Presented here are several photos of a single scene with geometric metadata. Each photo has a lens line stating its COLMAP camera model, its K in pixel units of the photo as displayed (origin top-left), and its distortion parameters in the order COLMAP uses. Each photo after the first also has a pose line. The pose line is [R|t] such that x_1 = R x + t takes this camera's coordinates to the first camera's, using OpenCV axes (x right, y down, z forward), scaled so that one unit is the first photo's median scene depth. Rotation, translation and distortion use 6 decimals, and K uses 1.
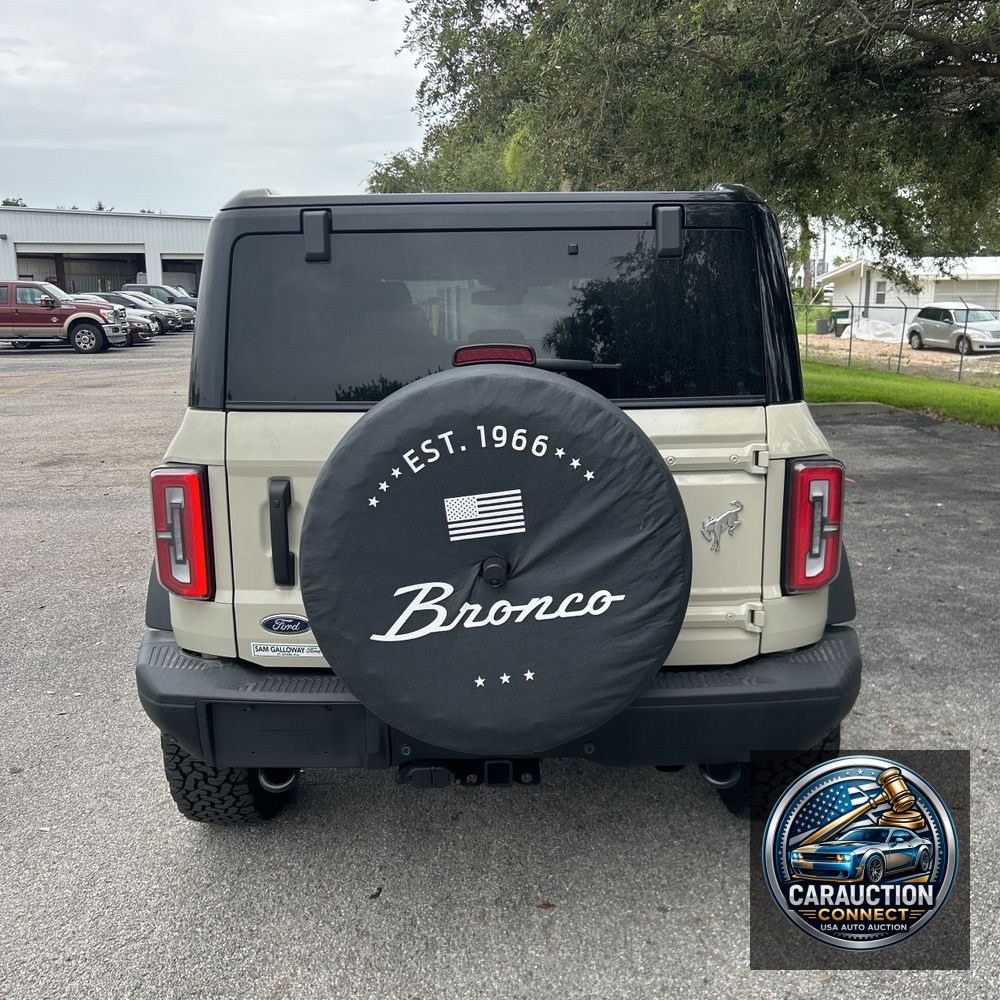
lens RADIAL K [[1008.3, 0, 500.3], [0, 1008.3, 504.6], [0, 0, 1]] dist [0.100624, -0.155382]
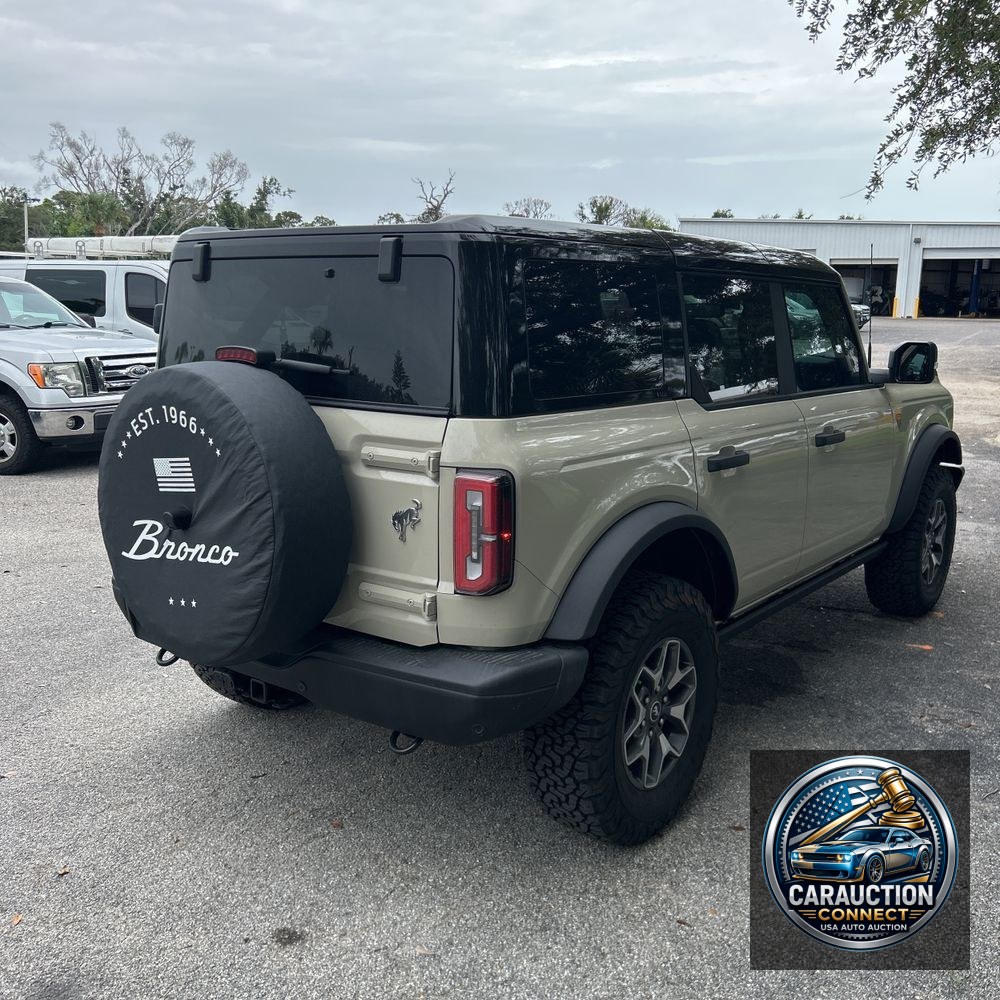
lens RADIAL K [[1009.7, 0, 524.0], [0, 1009.7, 495.8], [0, 0, 1]] dist [0.231594, -0.754027]
pose [[0.796399, 0.133951, -0.589750, 1.120526], [-0.142165, 0.989302, 0.032722, -0.069437], [0.587824, 0.057782, 0.806922, 0.188119]]
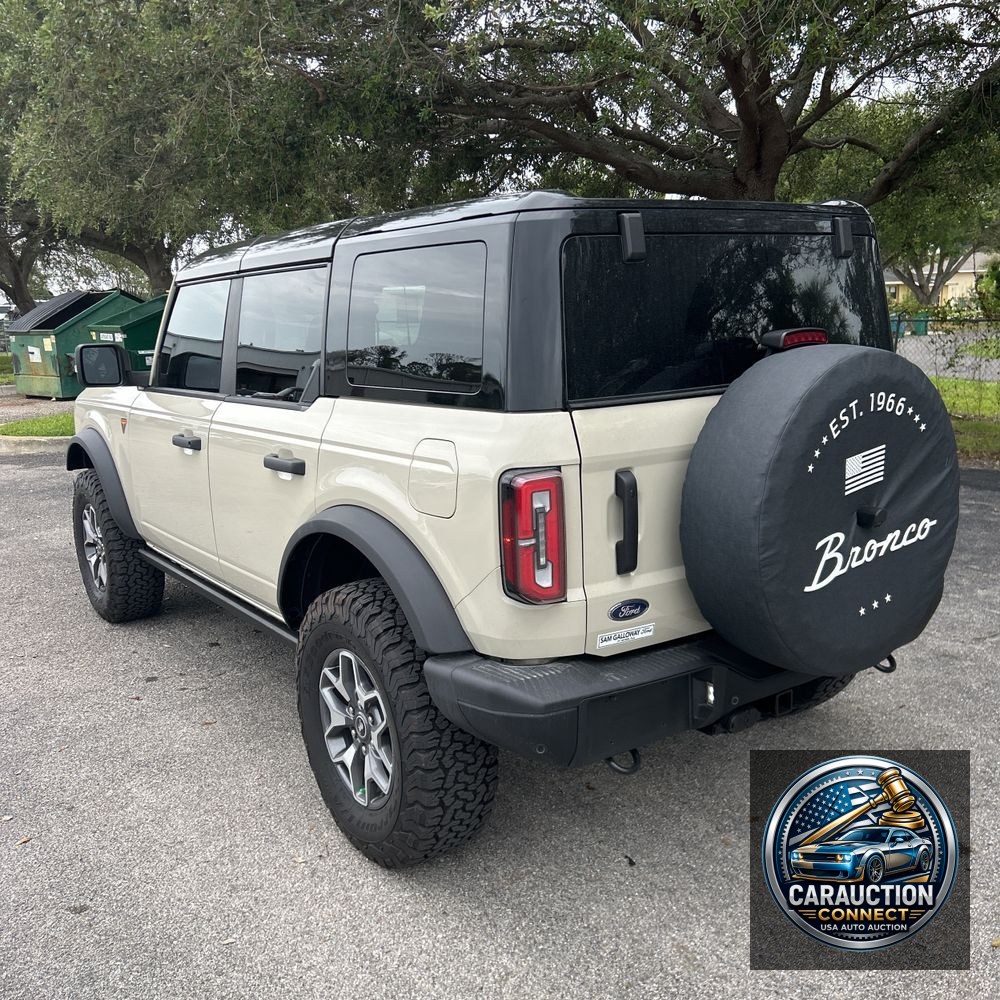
lens RADIAL K [[1008.3, 0, 500.3], [0, 1008.3, 504.6], [0, 0, 1]] dist [0.100624, -0.155382]
pose [[0.813624, -0.133196, 0.565928, -1.030813], [0.139938, 0.989652, 0.031736, -0.045925], [-0.564299, 0.053374, 0.823844, 0.252701]]
